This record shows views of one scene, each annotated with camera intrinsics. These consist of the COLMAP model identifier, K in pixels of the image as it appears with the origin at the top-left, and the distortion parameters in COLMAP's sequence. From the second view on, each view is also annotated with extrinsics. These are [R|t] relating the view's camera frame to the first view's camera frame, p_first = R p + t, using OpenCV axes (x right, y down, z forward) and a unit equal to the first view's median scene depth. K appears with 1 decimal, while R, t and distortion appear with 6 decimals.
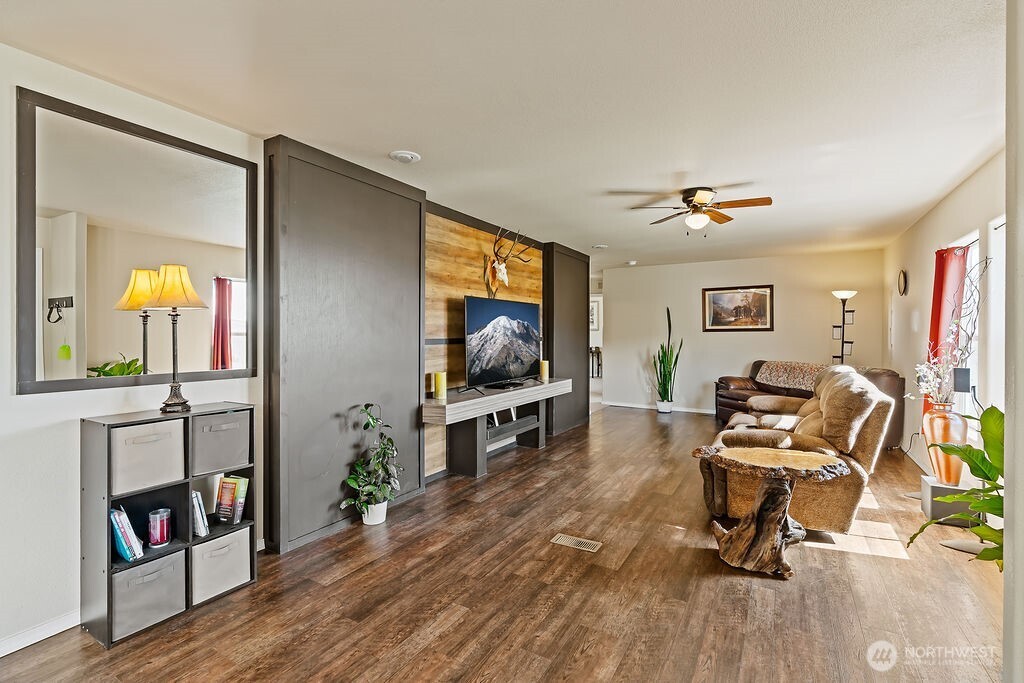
lens RADIAL K [[475.9, 0, 507.0], [0, 475.9, 338.8], [0, 0, 1]] dist [-0.000586, 0.000715]
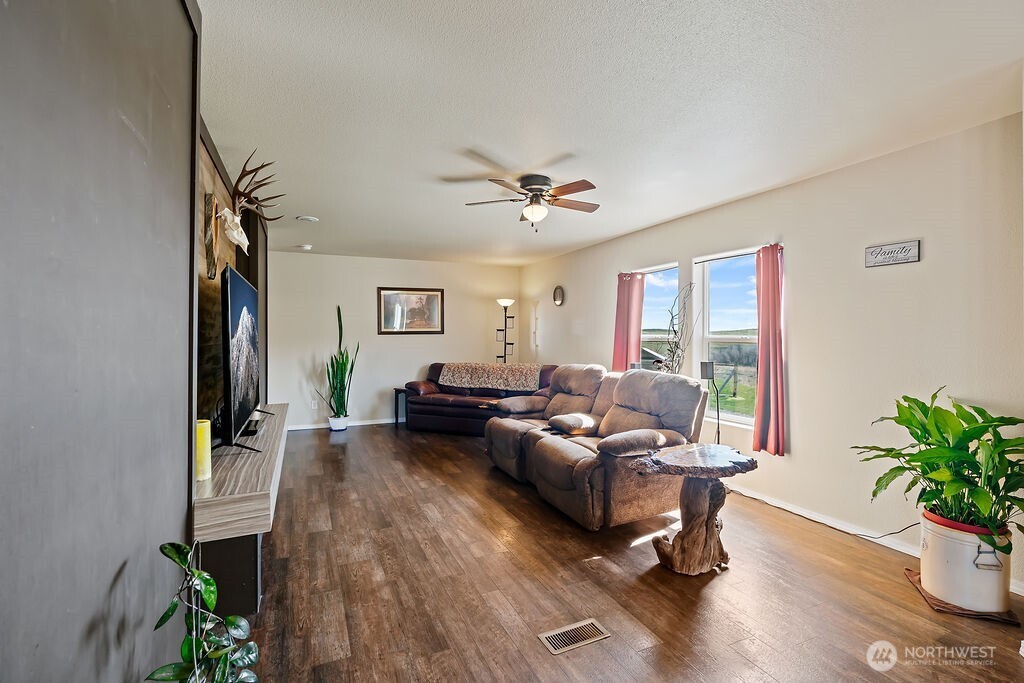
lens RADIAL K [[475.9, 0, 516.7], [0, 475.9, 342.3], [0, 0, 1]] dist [-0.000586, 0.000715]
pose [[0.563472, -0.013800, 0.826020, -0.226616], [0.011364, 0.999895, 0.008952, -0.006334], [-0.826057, 0.004343, 0.563570, 0.316822]]
